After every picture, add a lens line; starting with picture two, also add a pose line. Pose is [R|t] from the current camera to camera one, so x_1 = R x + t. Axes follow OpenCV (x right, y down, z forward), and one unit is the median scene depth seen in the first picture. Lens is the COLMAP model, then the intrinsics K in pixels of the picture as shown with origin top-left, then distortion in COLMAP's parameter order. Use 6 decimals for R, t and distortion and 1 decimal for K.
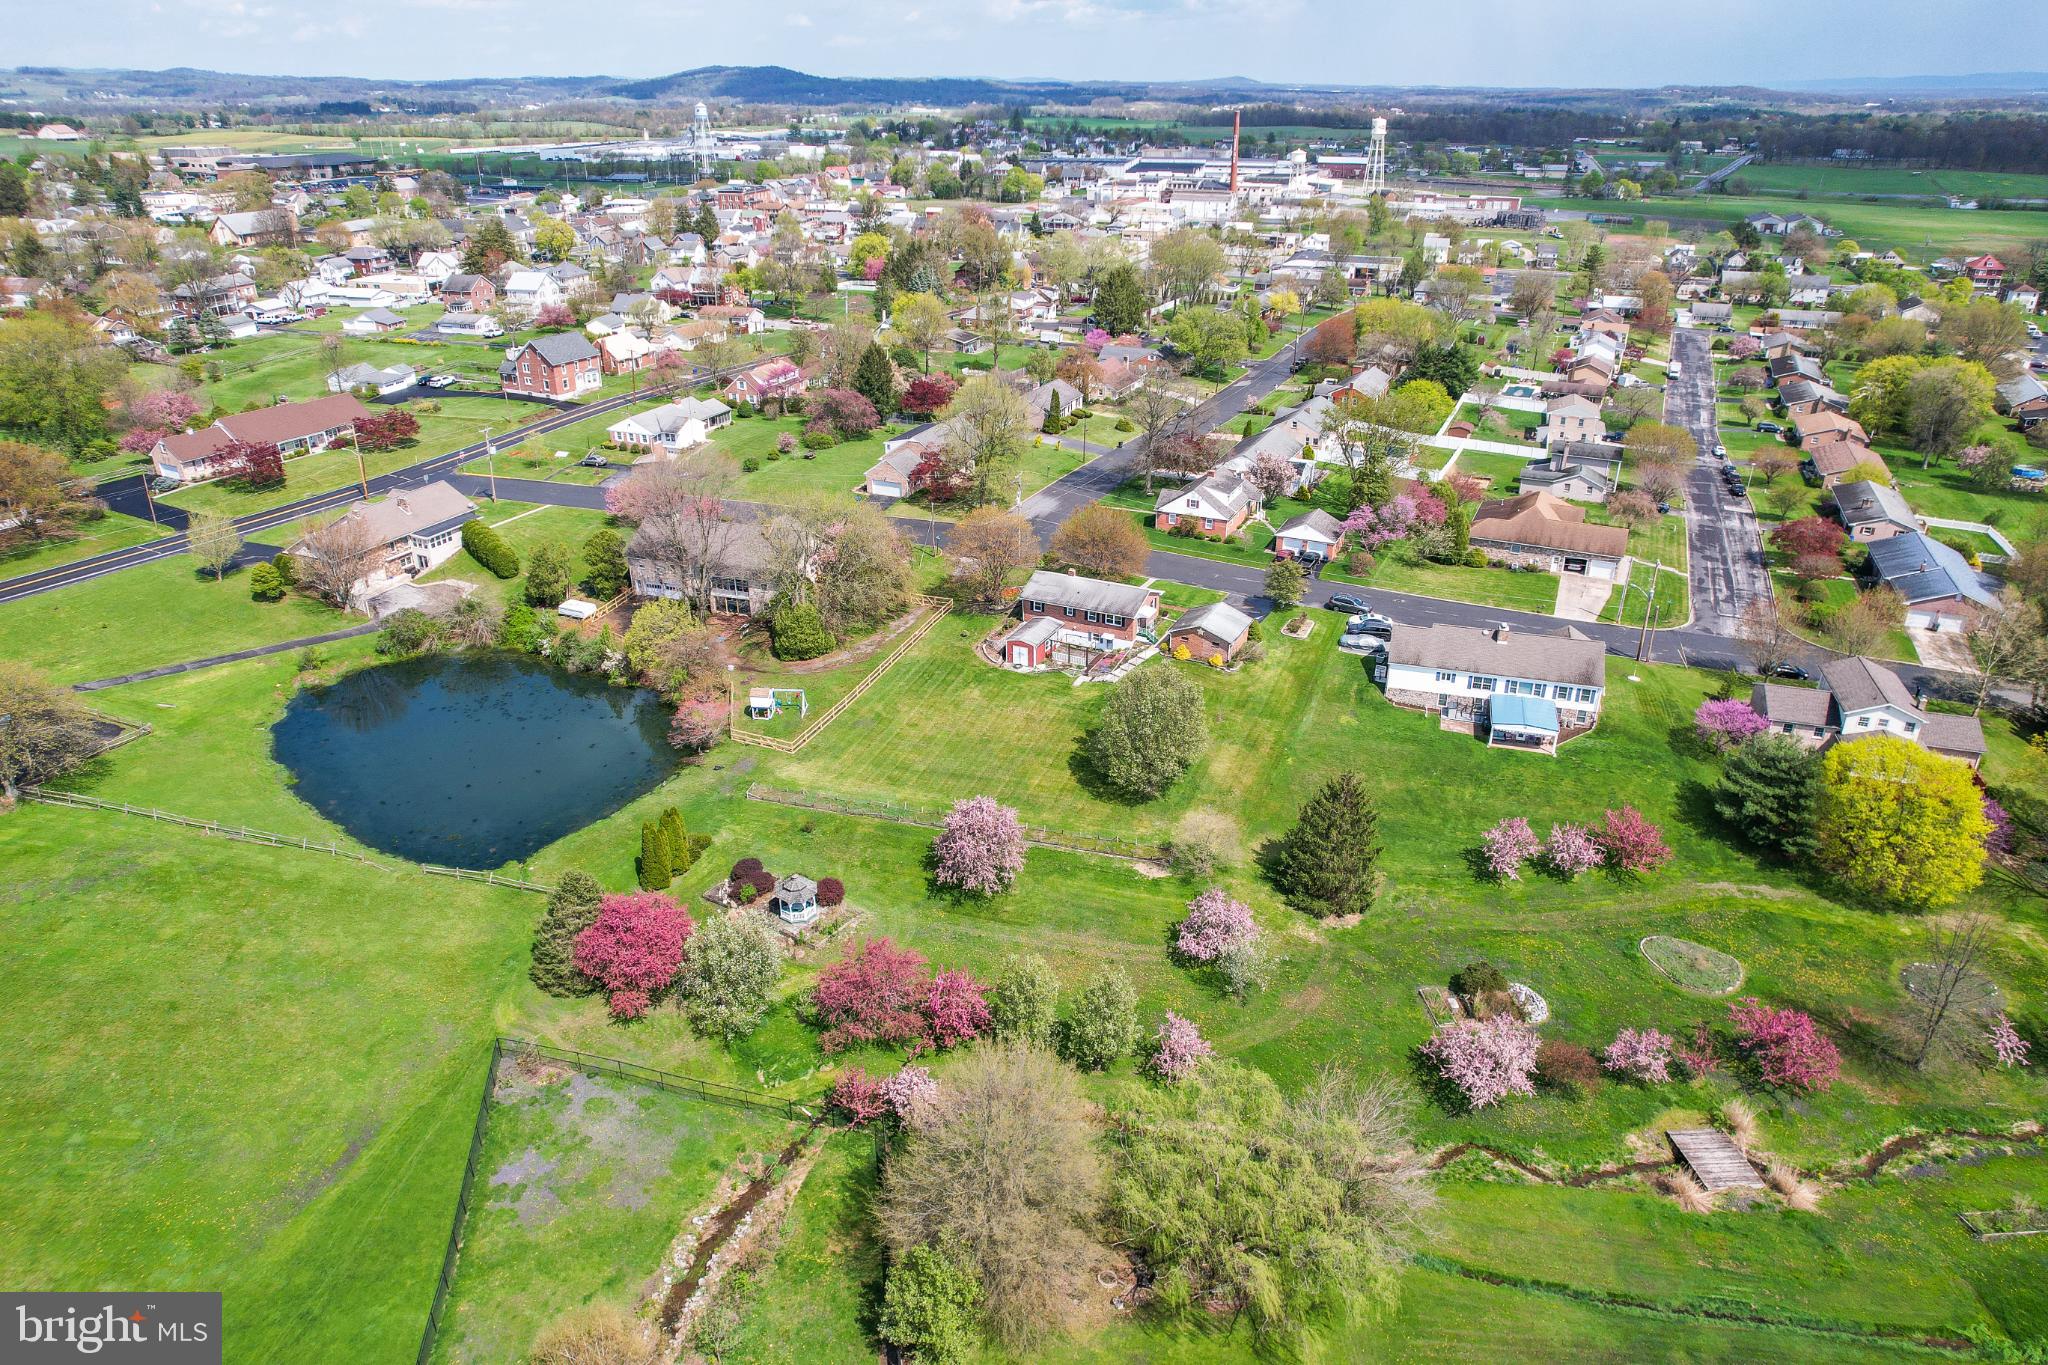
lens RADIAL K [[1301.4, 0, 1028.4], [0, 1301.4, 682.2], [0, 0, 1]] dist [-0.072998, 0.063355]
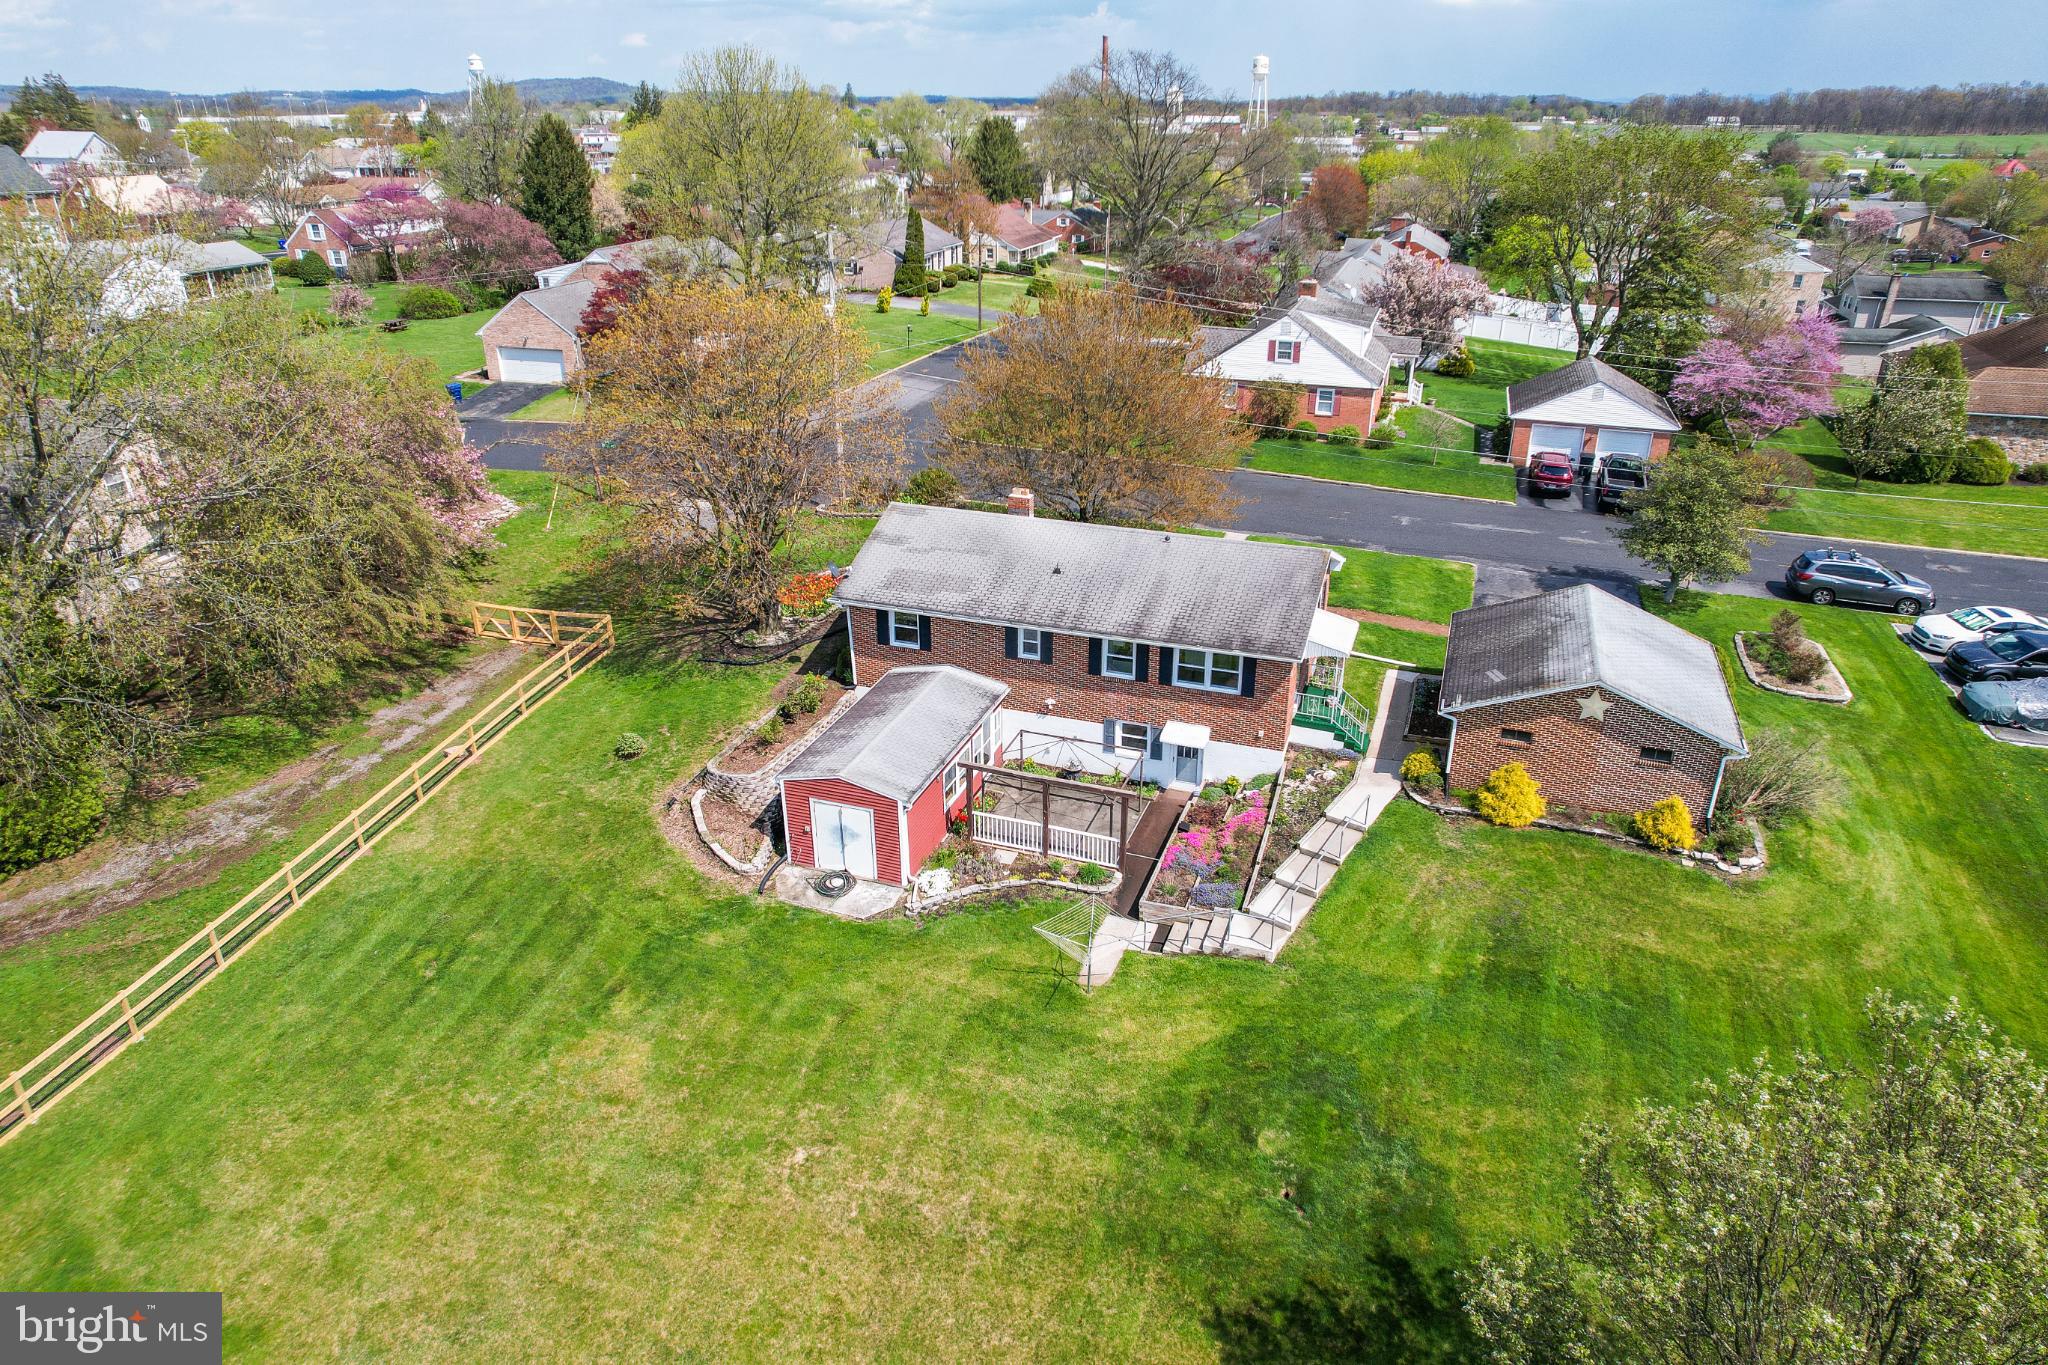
lens RADIAL K [[1301.4, 0, 1028.4], [0, 1301.4, 682.2], [0, 0, 1]] dist [-0.072998, 0.063355]
pose [[0.993210, -0.047189, 0.106336, 0.003544], [0.048548, 0.998768, -0.010227, -0.044318], [-0.105723, 0.015320, 0.994278, 0.745423]]
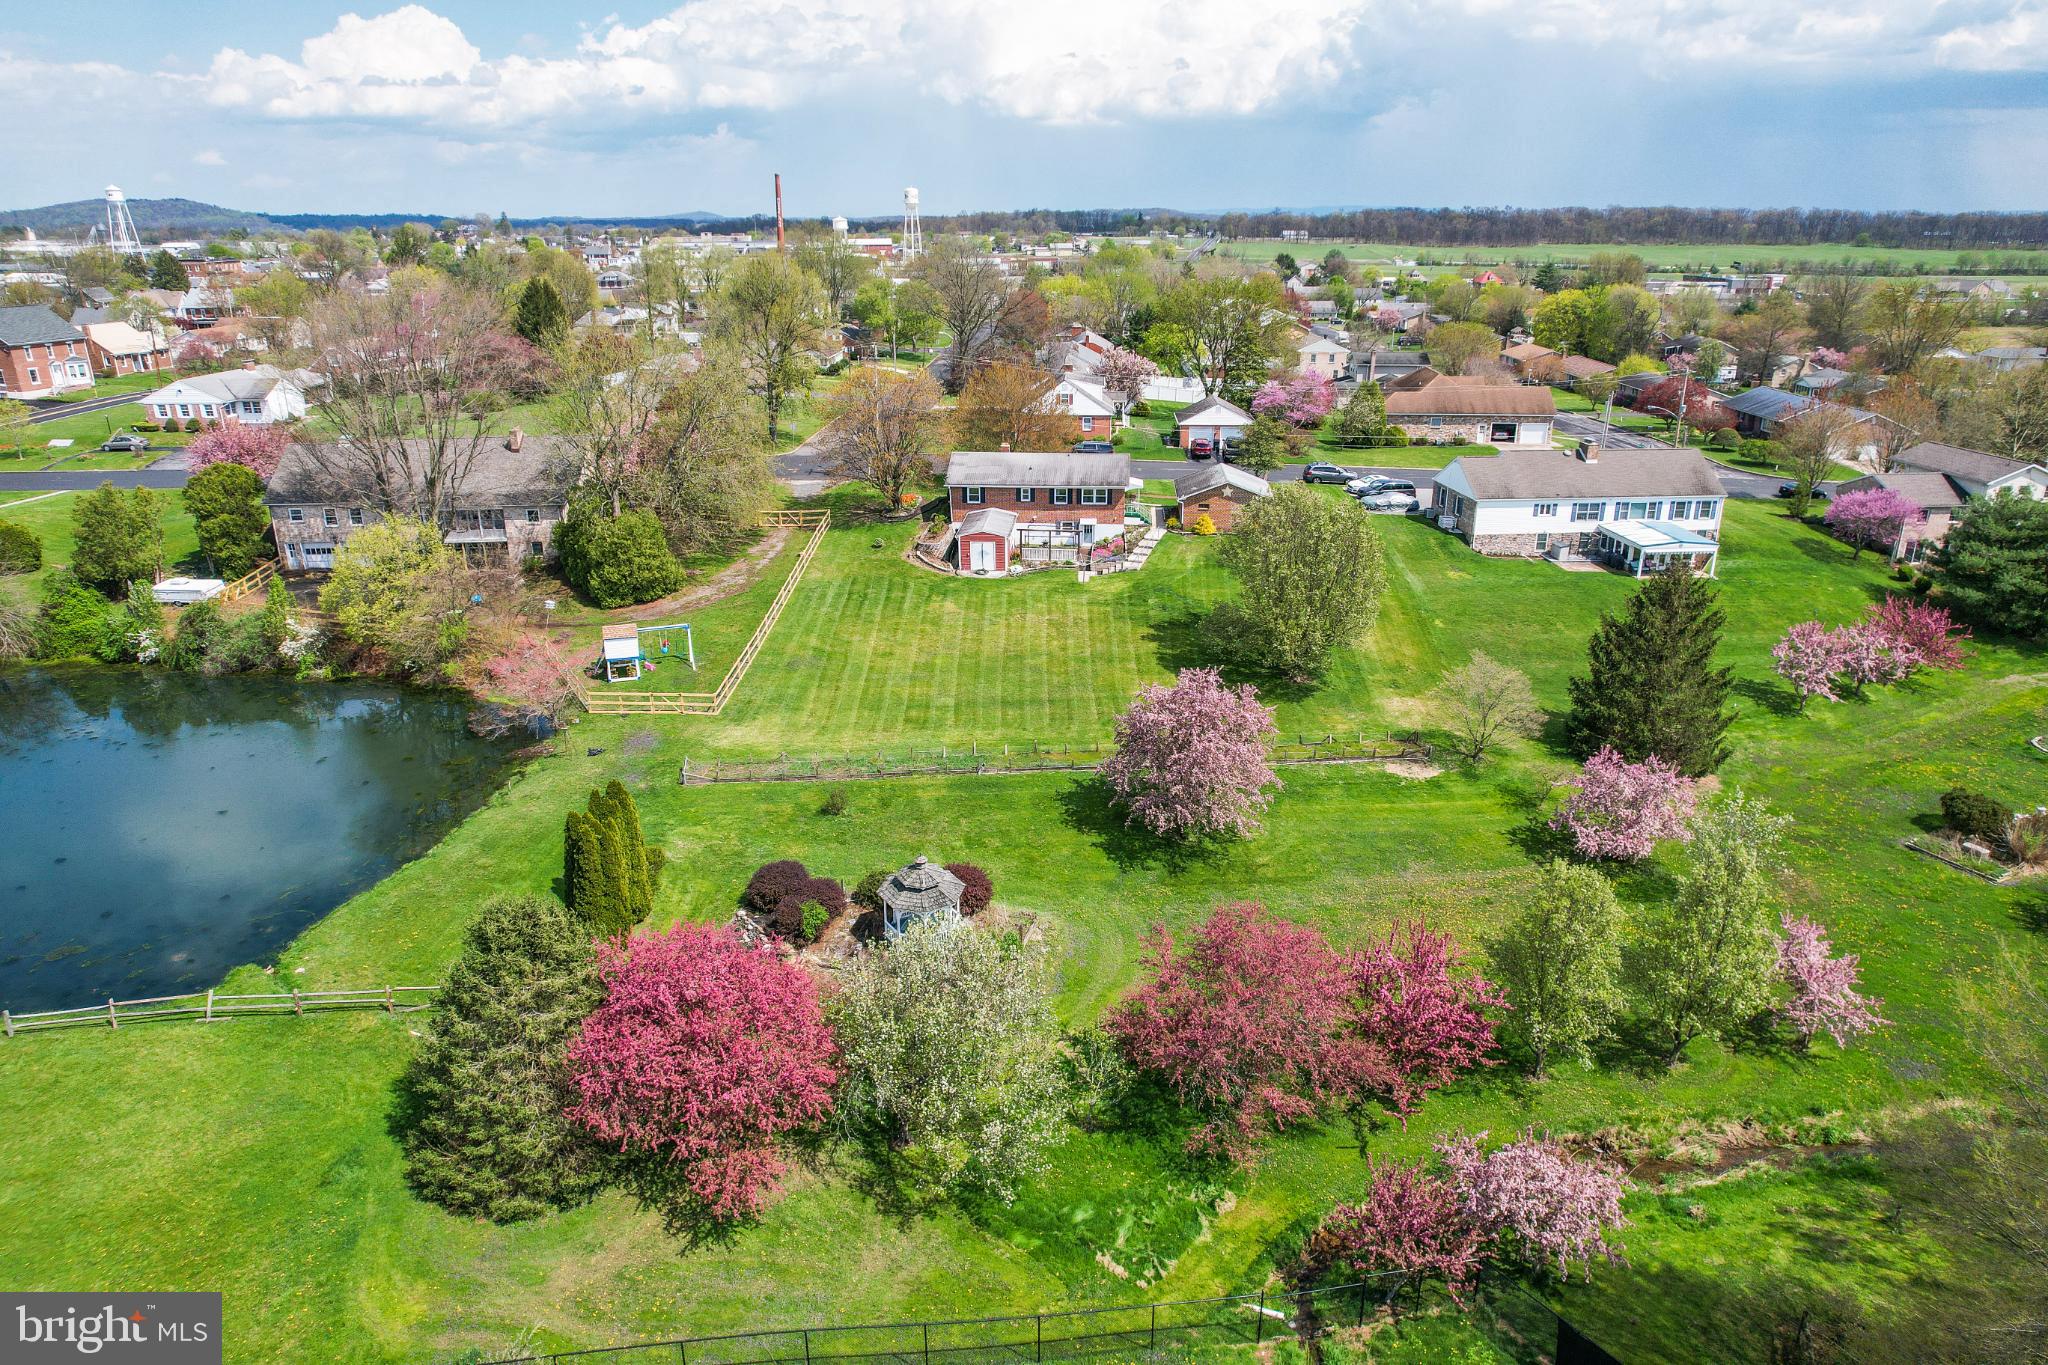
lens RADIAL K [[1301.4, 0, 1028.4], [0, 1301.4, 682.2], [0, 0, 1]] dist [-0.072998, 0.063355]
pose [[0.927460, -0.130525, 0.350402, -0.222289], [0.162060, 0.984825, -0.062099, 0.086916], [-0.336979, 0.114381, 0.934538, 0.370580]]
